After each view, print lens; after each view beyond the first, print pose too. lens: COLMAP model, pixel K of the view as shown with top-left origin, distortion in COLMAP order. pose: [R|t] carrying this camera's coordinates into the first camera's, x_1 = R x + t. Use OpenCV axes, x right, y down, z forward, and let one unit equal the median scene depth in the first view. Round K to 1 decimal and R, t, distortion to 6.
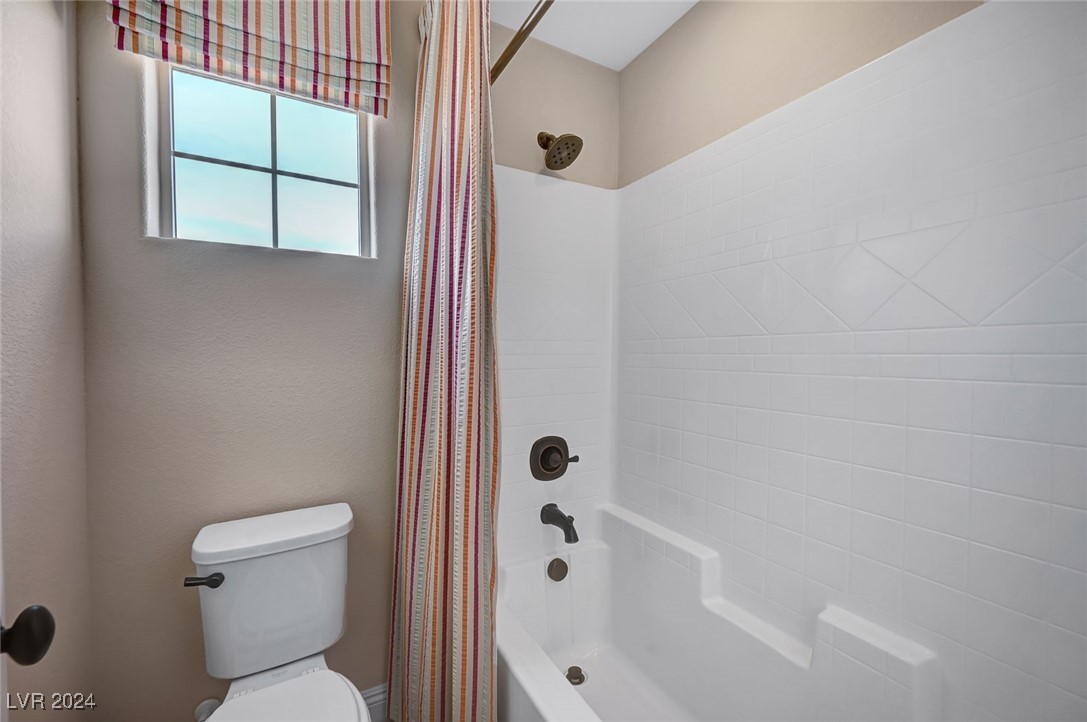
lens RADIAL K [[434.1, 0, 541.8], [0, 434.1, 362.7], [0, 0, 1]] dist [-0.001698, 0.000030]
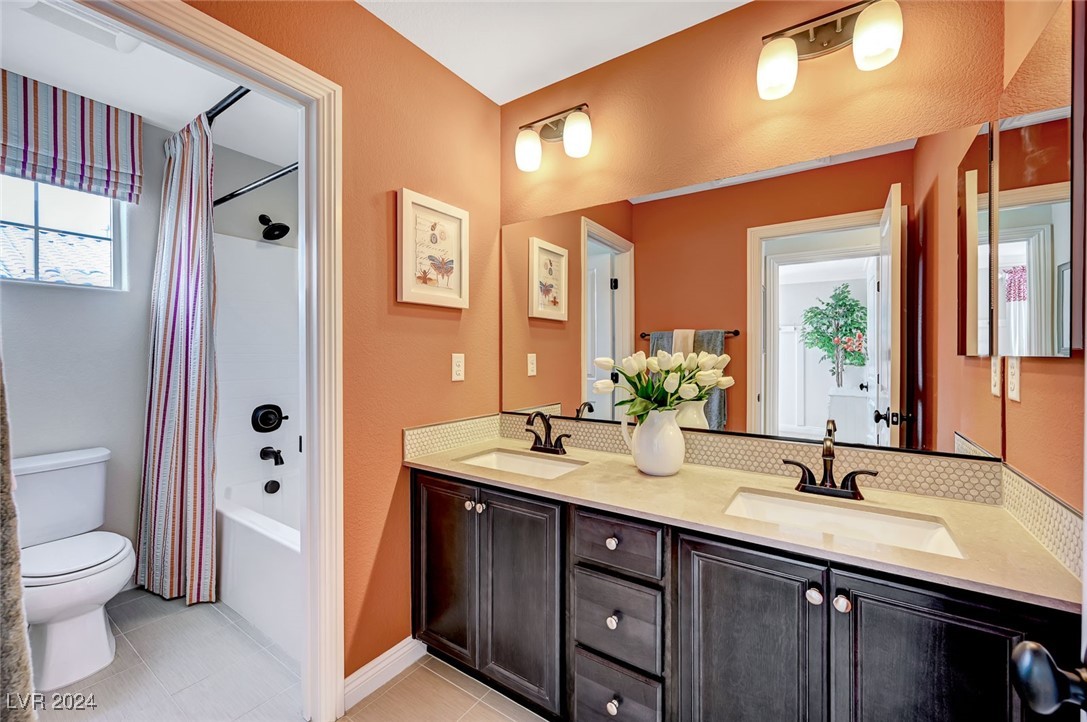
lens RADIAL K [[434.1, 0, 548.3], [0, 434.1, 353.6], [0, 0, 1]] dist [-0.001698, 0.000030]
pose [[0.890043, 0.002588, 0.455869, 0.276131], [0.004801, 0.999875, -0.015048, 0.016573], [-0.455851, 0.015582, 0.889920, -1.168022]]
